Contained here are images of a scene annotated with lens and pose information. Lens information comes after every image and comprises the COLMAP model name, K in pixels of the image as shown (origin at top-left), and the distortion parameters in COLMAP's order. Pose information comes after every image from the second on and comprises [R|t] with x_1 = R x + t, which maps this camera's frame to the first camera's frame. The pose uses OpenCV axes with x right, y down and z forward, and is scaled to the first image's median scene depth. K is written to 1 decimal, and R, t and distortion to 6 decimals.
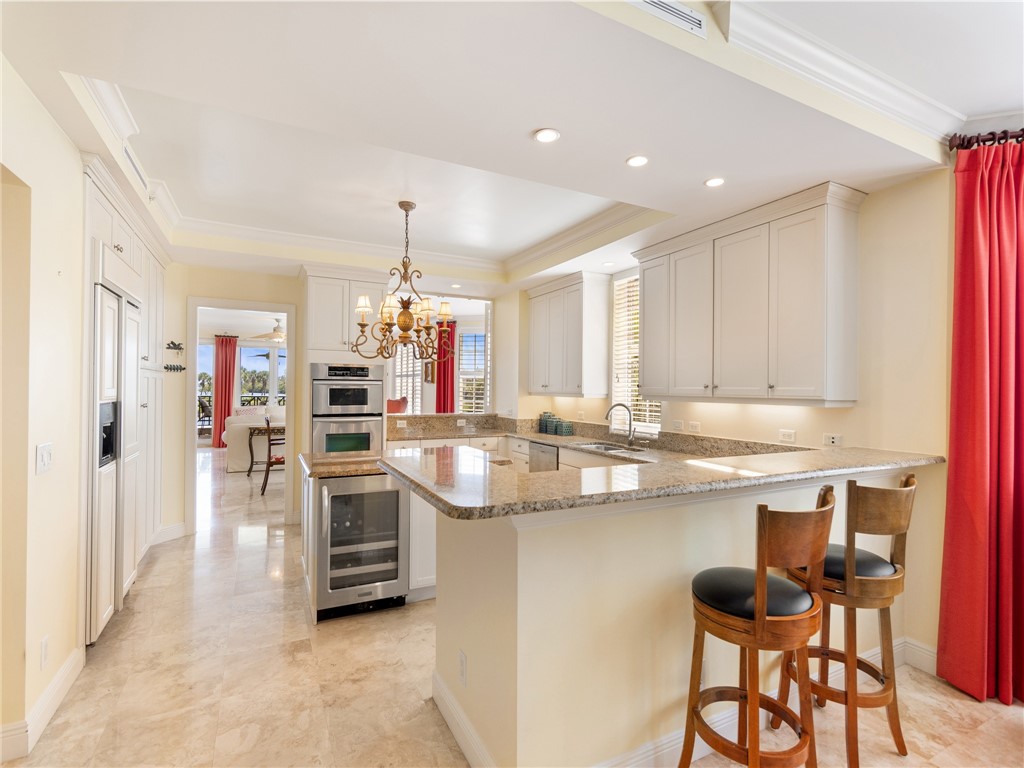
lens RADIAL K [[496.9, 0, 514.4], [0, 496.9, 388.3], [0, 0, 1]] dist [-0.000945, 0.002841]
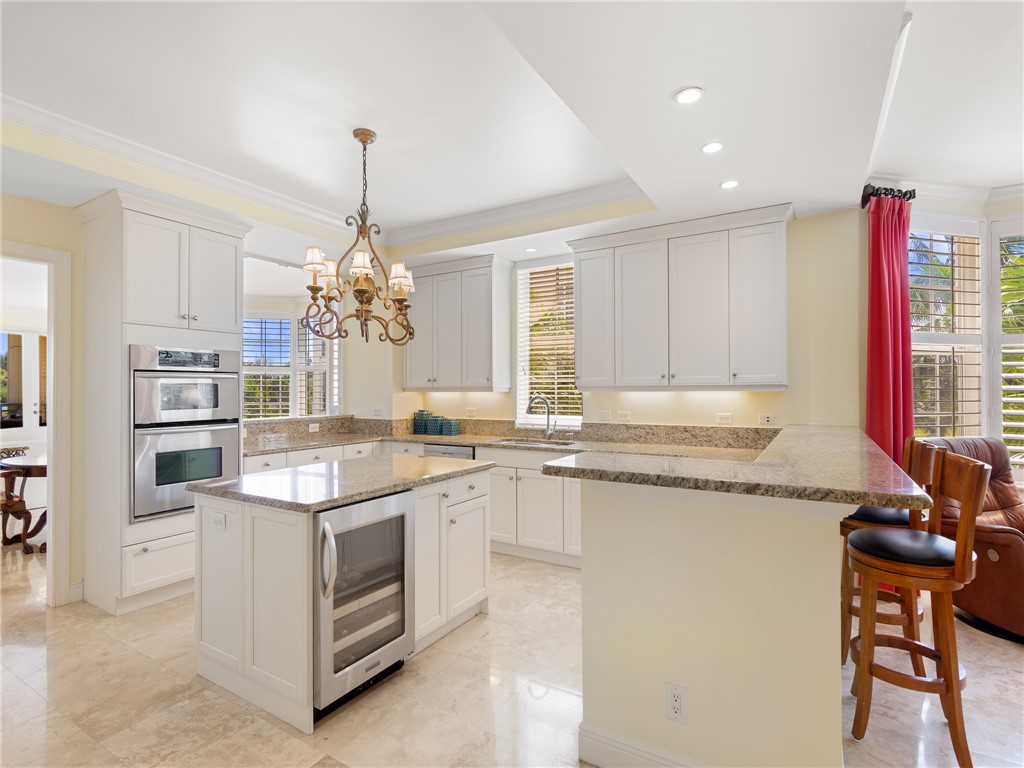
lens RADIAL K [[508.5, 0, 510.6], [0, 508.5, 388.6], [0, 0, 1]] dist [-0.004458, 0.001181]
pose [[0.849051, -0.013293, 0.528144, -0.345295], [0.014348, 0.999895, 0.002100, 0.012061], [-0.528116, 0.005795, 0.849152, 0.185273]]
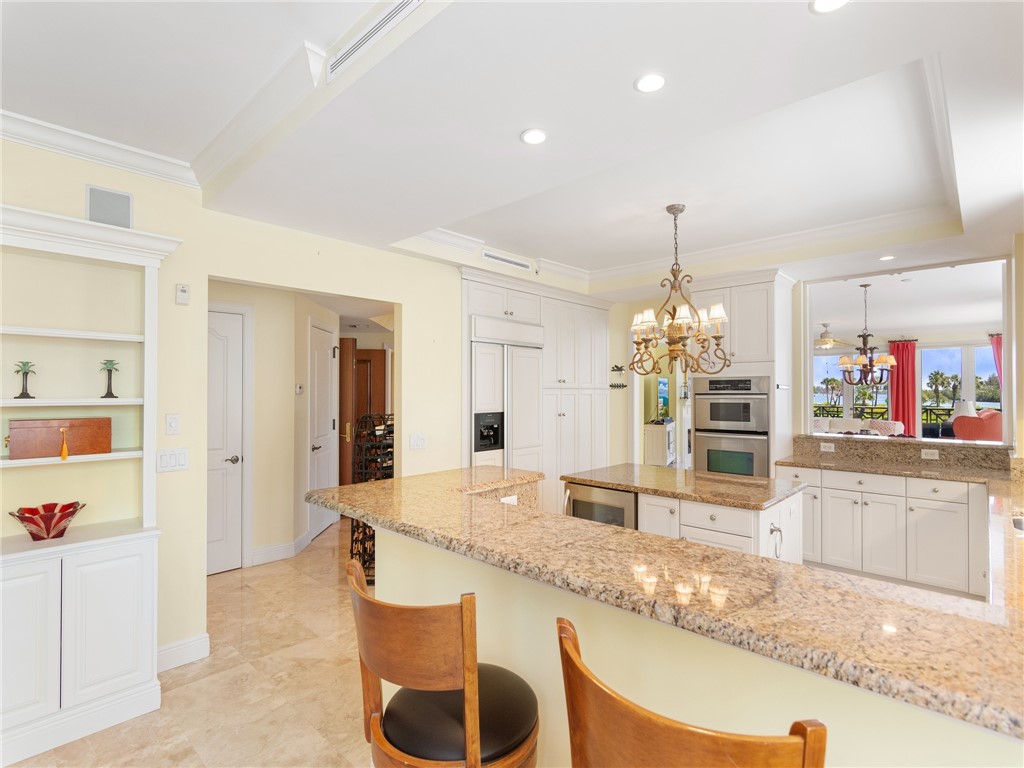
lens RADIAL K [[508.5, 0, 519.2], [0, 508.5, 387.3], [0, 0, 1]] dist [-0.004458, 0.001181]
pose [[0.345097, -0.020258, -0.938348, 0.447706], [0.004888, 0.999792, -0.019787, -0.012942], [0.938554, 0.002241, 0.345124, 0.314981]]
